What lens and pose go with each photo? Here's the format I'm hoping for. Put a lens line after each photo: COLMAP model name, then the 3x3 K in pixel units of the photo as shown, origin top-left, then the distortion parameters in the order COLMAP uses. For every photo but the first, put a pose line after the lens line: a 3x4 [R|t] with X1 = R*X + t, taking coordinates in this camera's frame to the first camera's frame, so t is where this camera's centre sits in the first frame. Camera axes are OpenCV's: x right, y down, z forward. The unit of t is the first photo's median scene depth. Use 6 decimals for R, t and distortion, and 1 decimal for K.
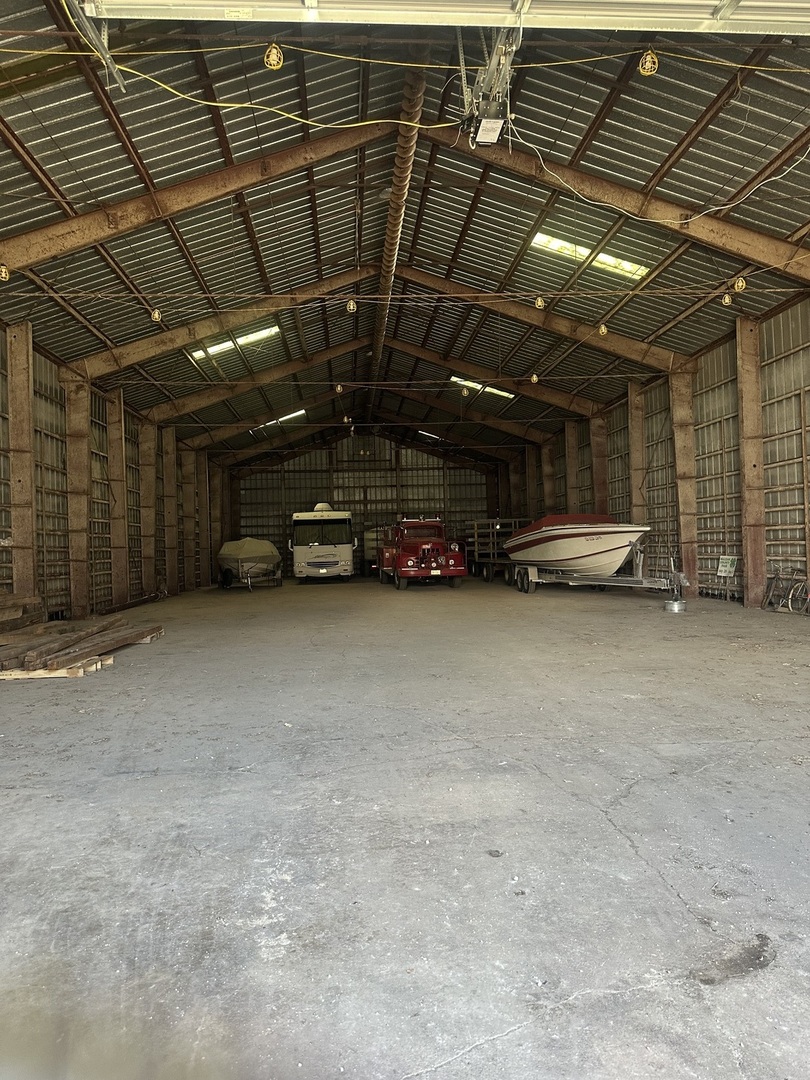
lens RADIAL K [[758.6, 0, 398.3], [0, 758.6, 540.7], [0, 0, 1]] dist [0.063901, -0.082300]
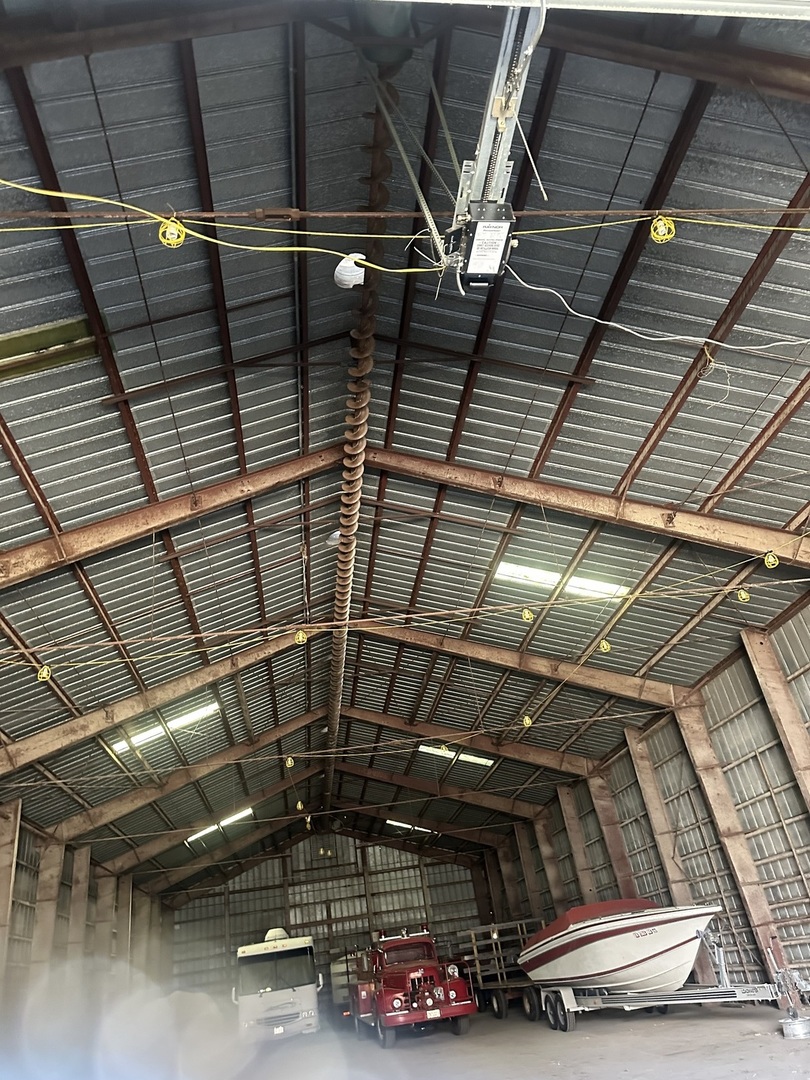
lens RADIAL K [[758.6, 0, 398.3], [0, 758.6, 540.7], [0, 0, 1]] dist [0.063901, -0.082300]
pose [[0.993500, -0.078957, 0.081997, -0.009237], [0.108976, 0.867870, -0.484692, 0.001485], [-0.032893, 0.490478, 0.870833, 0.145774]]
